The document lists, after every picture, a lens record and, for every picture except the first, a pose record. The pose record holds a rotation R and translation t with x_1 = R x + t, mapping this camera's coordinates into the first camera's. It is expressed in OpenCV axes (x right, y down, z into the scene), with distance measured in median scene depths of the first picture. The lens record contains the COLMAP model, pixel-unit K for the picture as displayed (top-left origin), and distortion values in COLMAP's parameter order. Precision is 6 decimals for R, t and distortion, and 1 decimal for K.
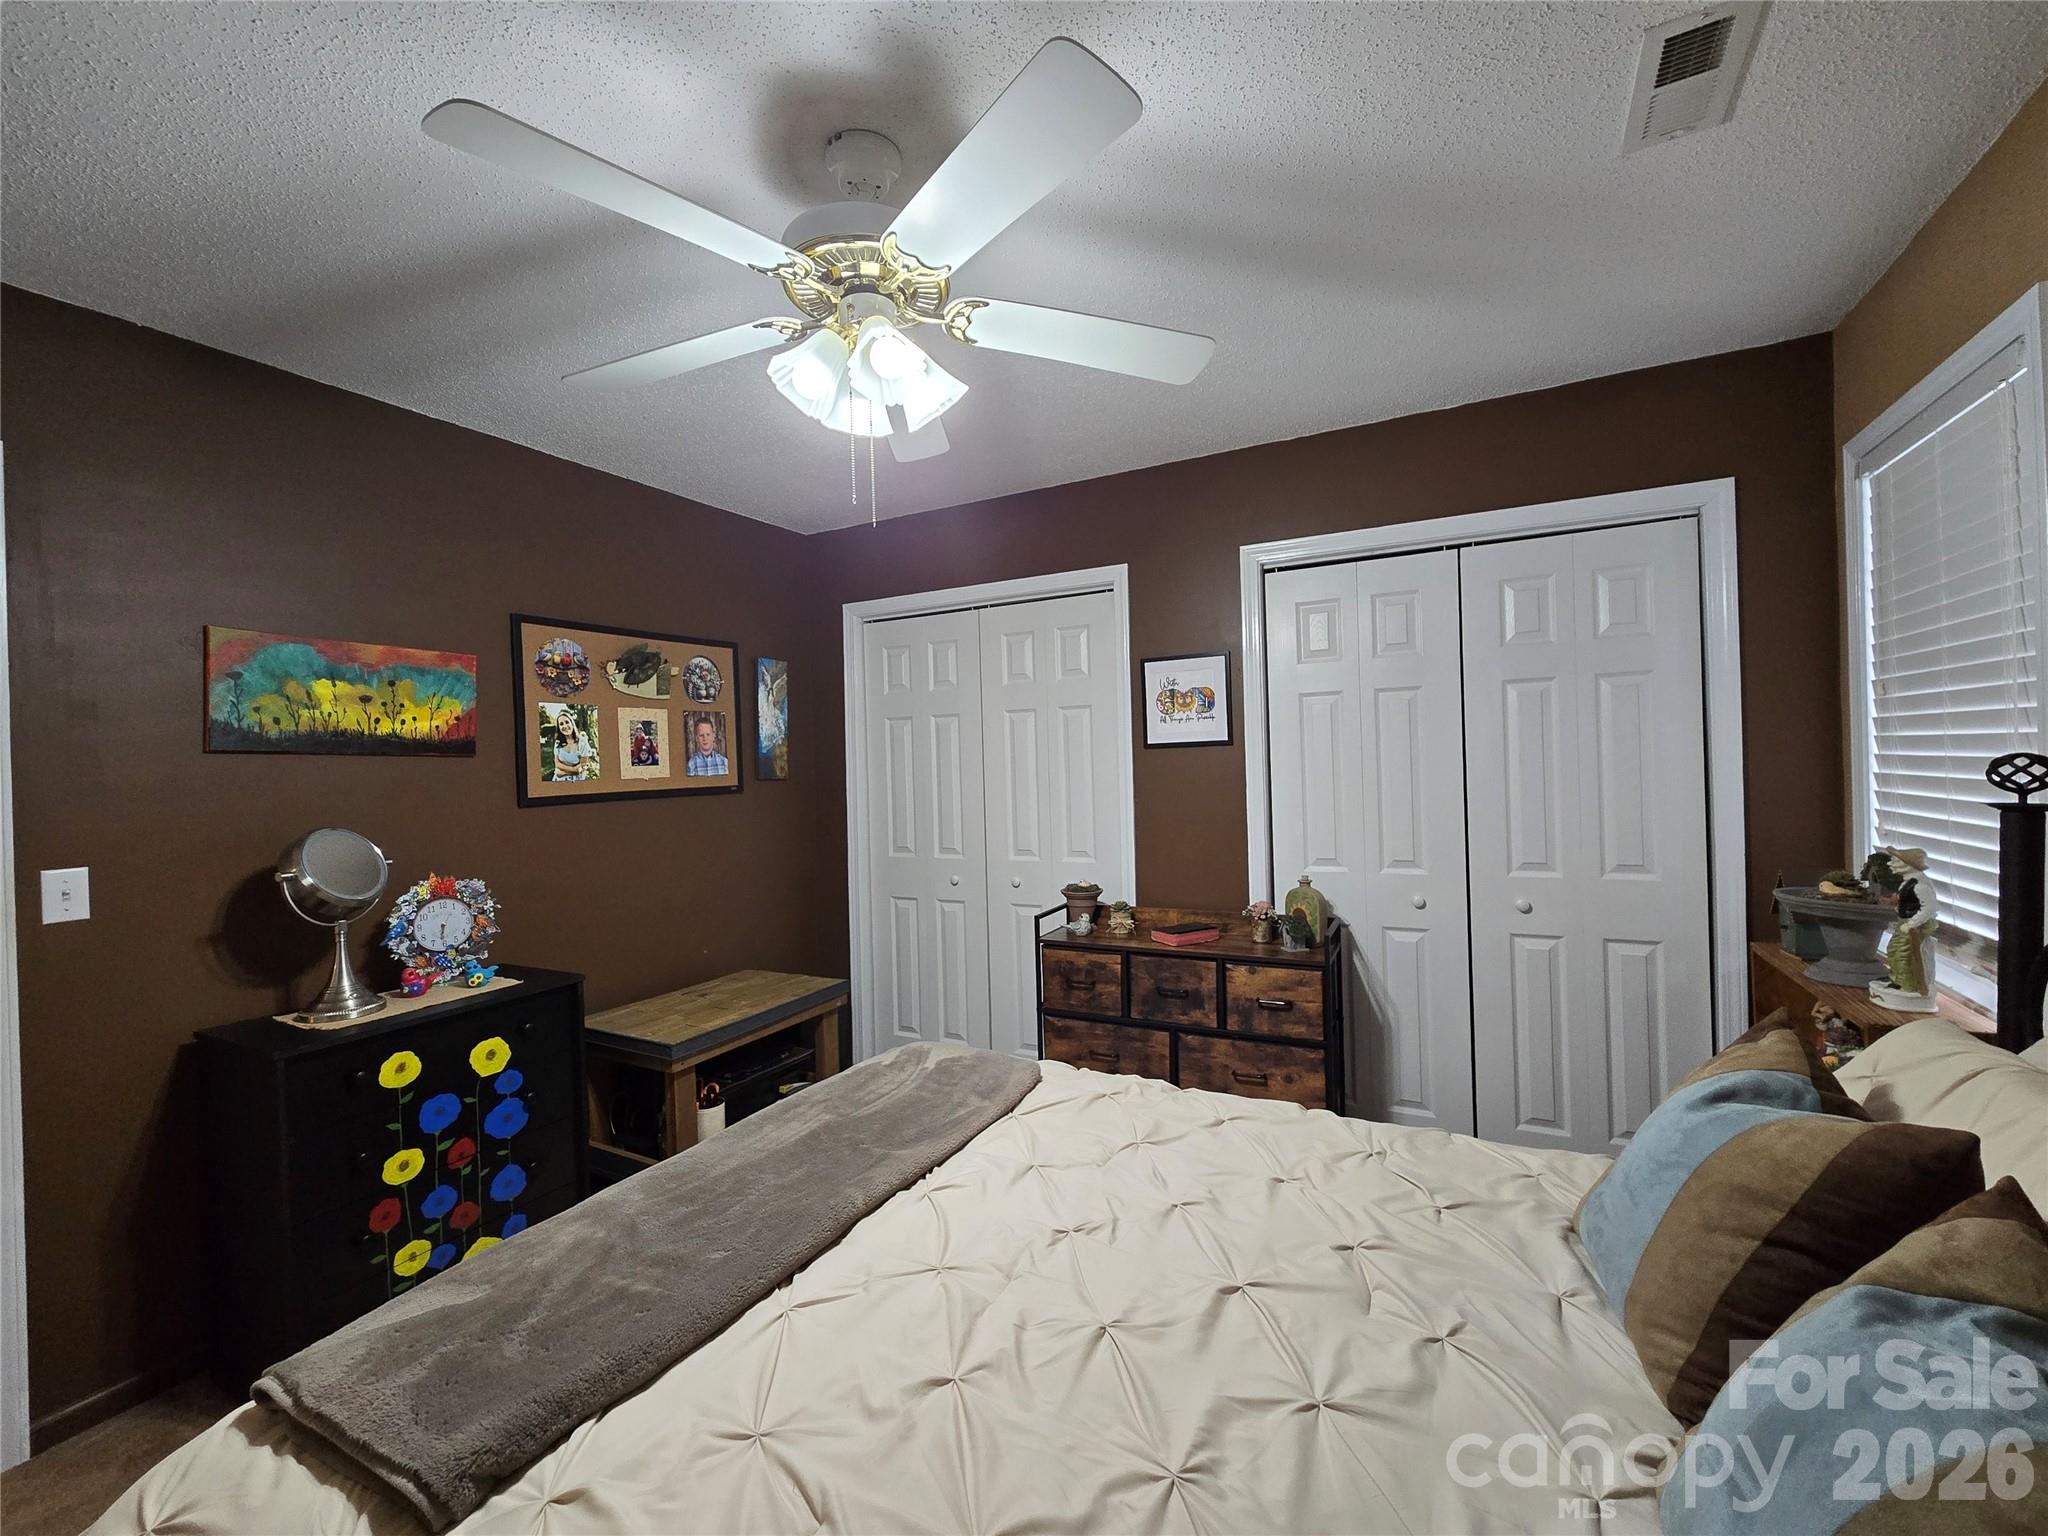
lens RADIAL K [[838.8, 0, 1036.7], [0, 838.8, 774.6], [0, 0, 1]] dist [0.000554, 0.001114]
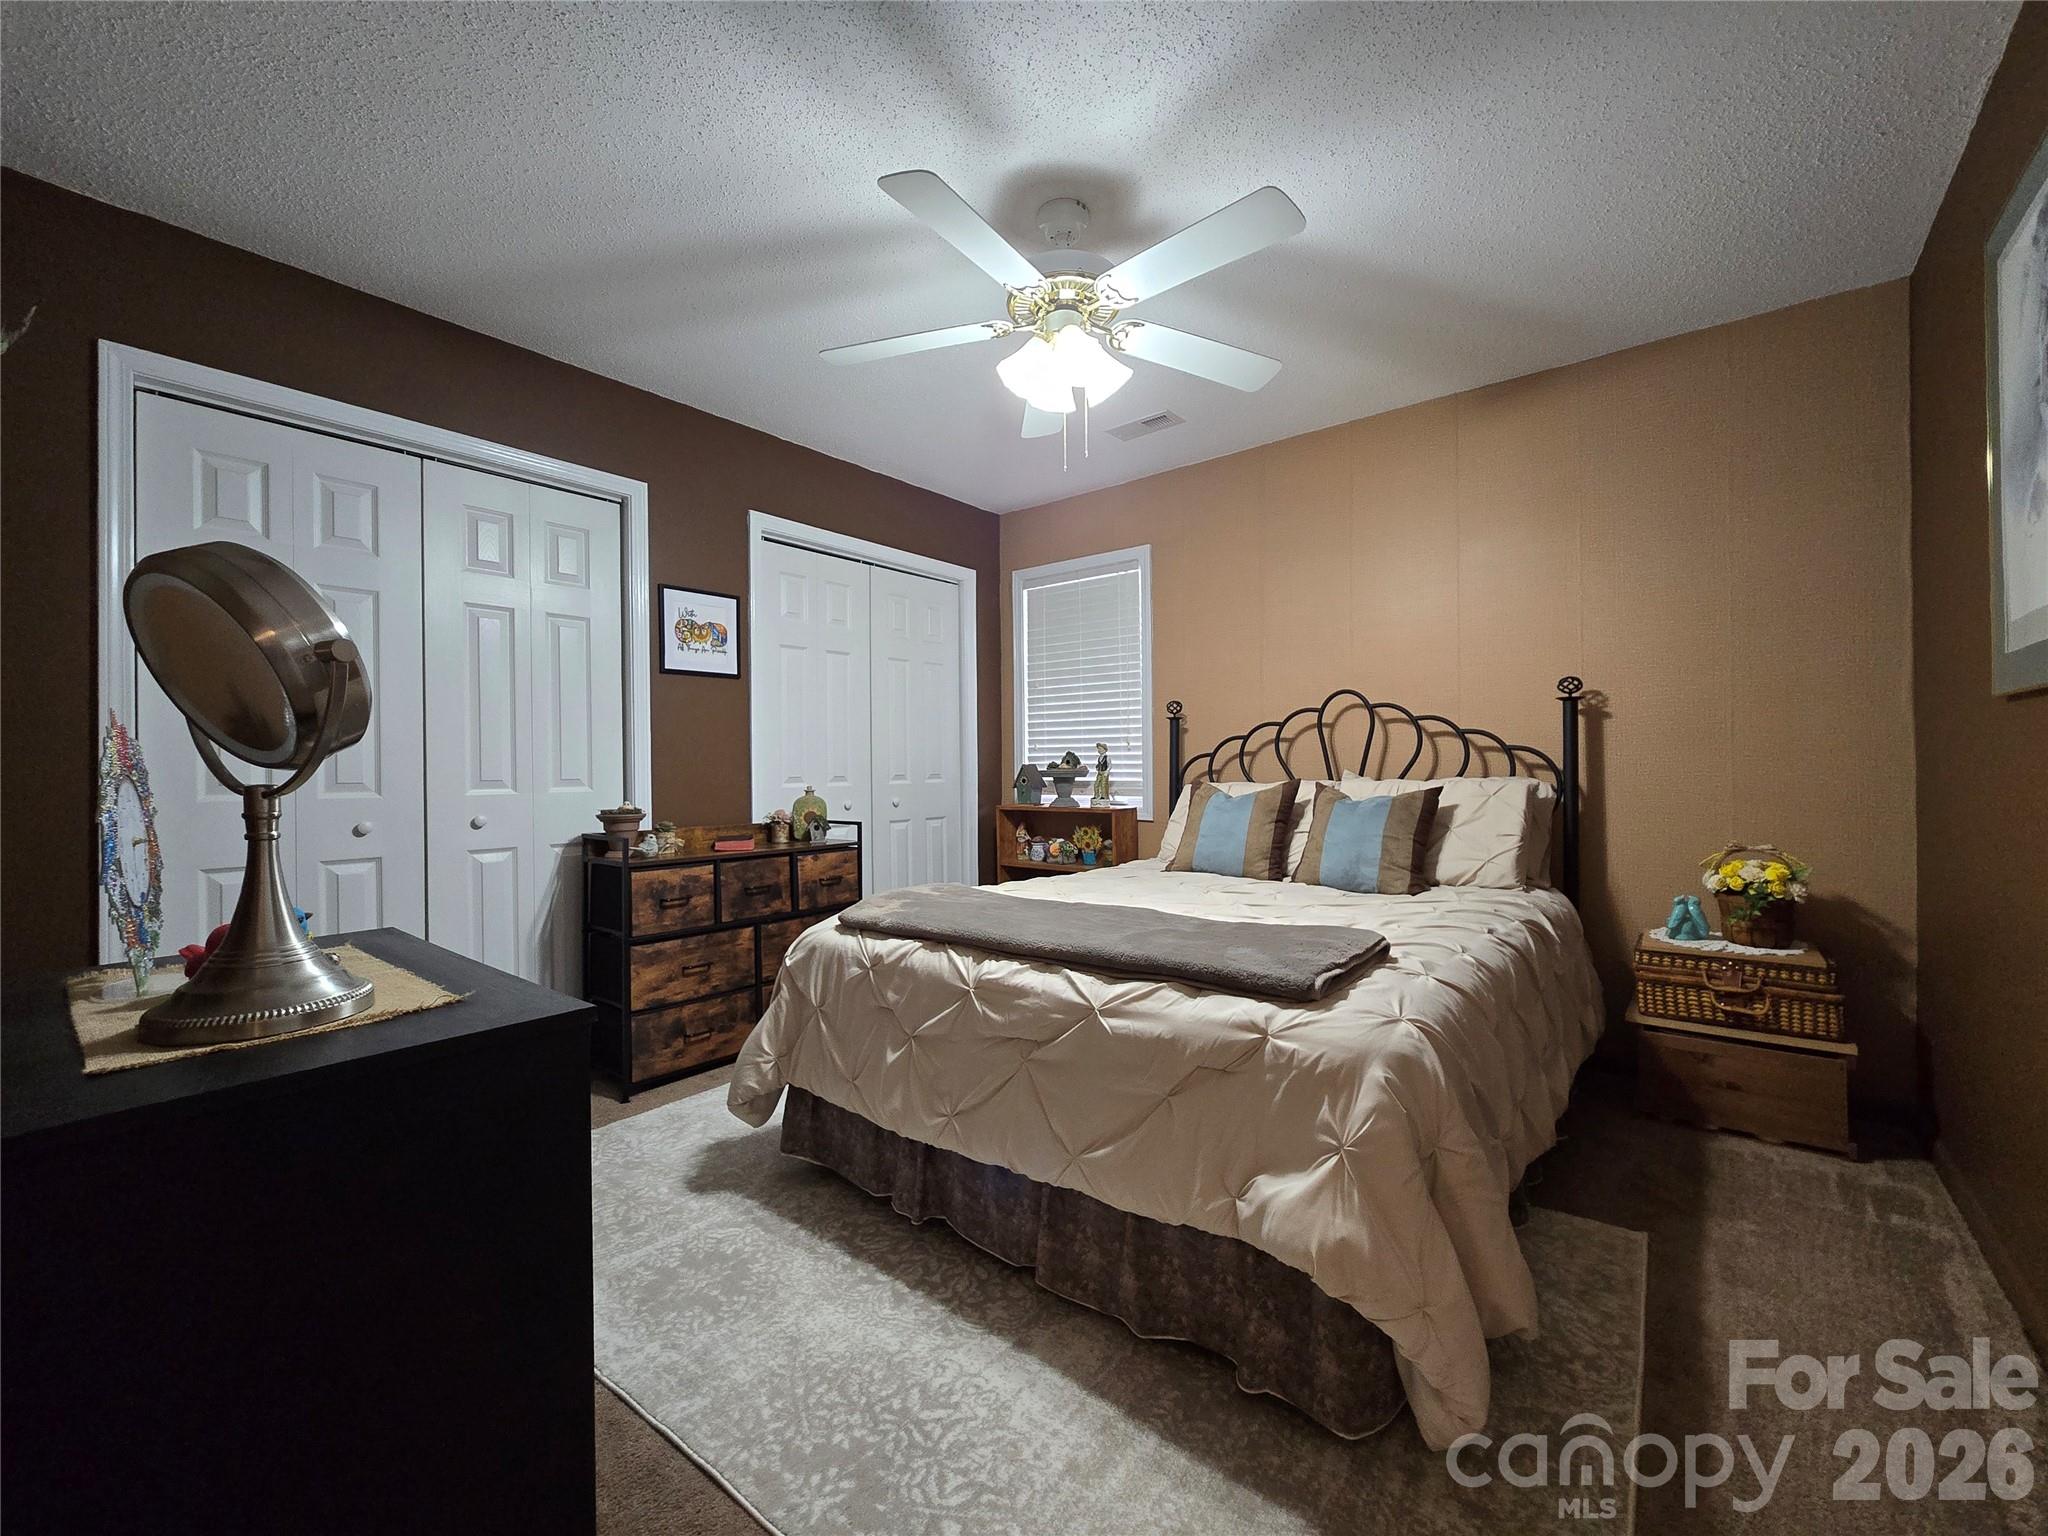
lens RADIAL K [[838.8, 0, 1019.6], [0, 838.8, 774.4], [0, 0, 1]] dist [0.000554, 0.001114]
pose [[0.207944, 0.019581, 0.977945, -0.830167], [0.015101, 0.999616, -0.023226, 0.131205], [-0.978024, 0.019597, 0.207569, 0.403405]]
